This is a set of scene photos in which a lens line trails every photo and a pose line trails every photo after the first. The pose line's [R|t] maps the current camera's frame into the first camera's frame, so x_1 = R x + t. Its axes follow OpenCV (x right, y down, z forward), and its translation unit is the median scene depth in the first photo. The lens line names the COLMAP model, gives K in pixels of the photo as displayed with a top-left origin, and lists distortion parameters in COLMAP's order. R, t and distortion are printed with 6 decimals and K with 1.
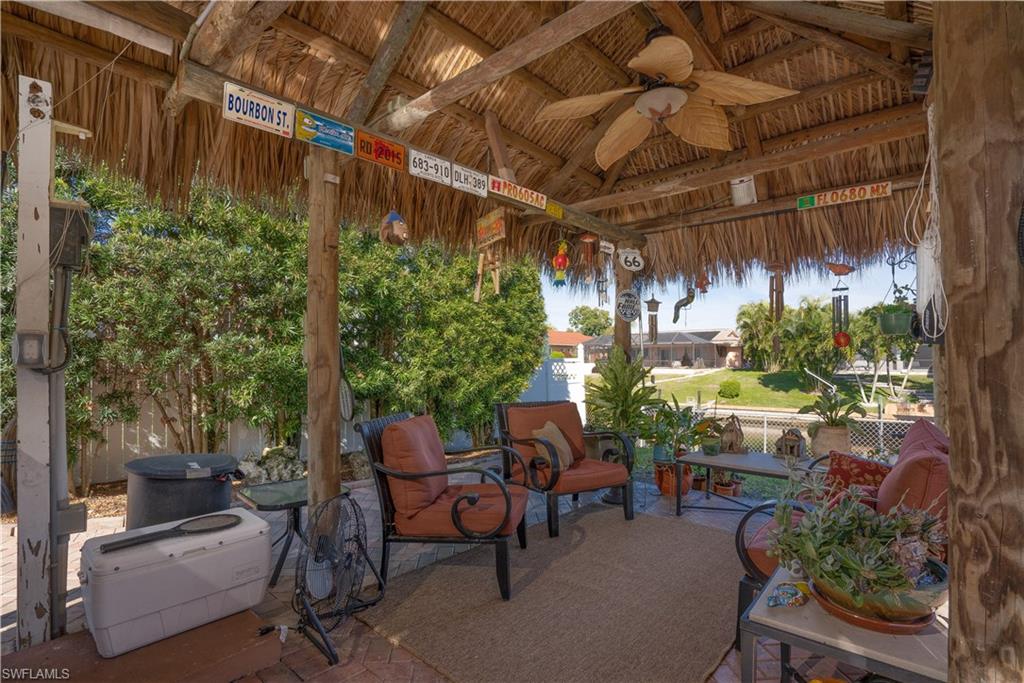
lens RADIAL K [[495.5, 0, 512.8], [0, 495.5, 349.4], [0, 0, 1]] dist [-0.043816, 0.020856]
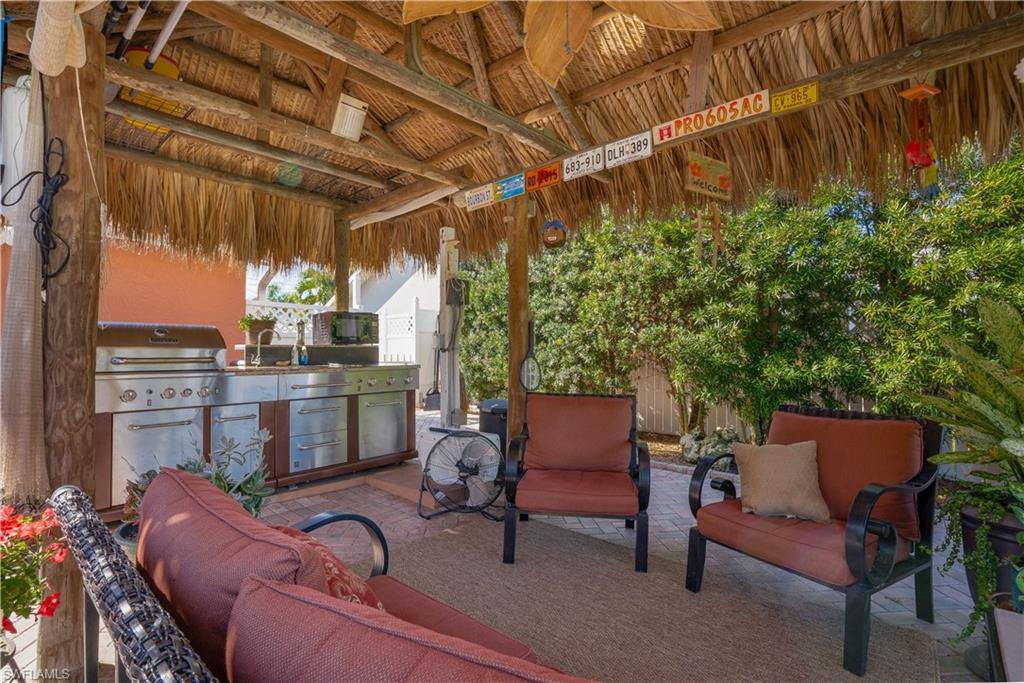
lens RADIAL K [[481.9, 0, 510.4], [0, 481.9, 339.0], [0, 0, 1]] dist [-0.054100, 0.017893]
pose [[-0.008934, -0.015687, -0.999837, 0.812074], [0.020769, 0.999658, -0.015870, 0.021466], [0.999744, -0.020907, -0.008605, 0.791944]]
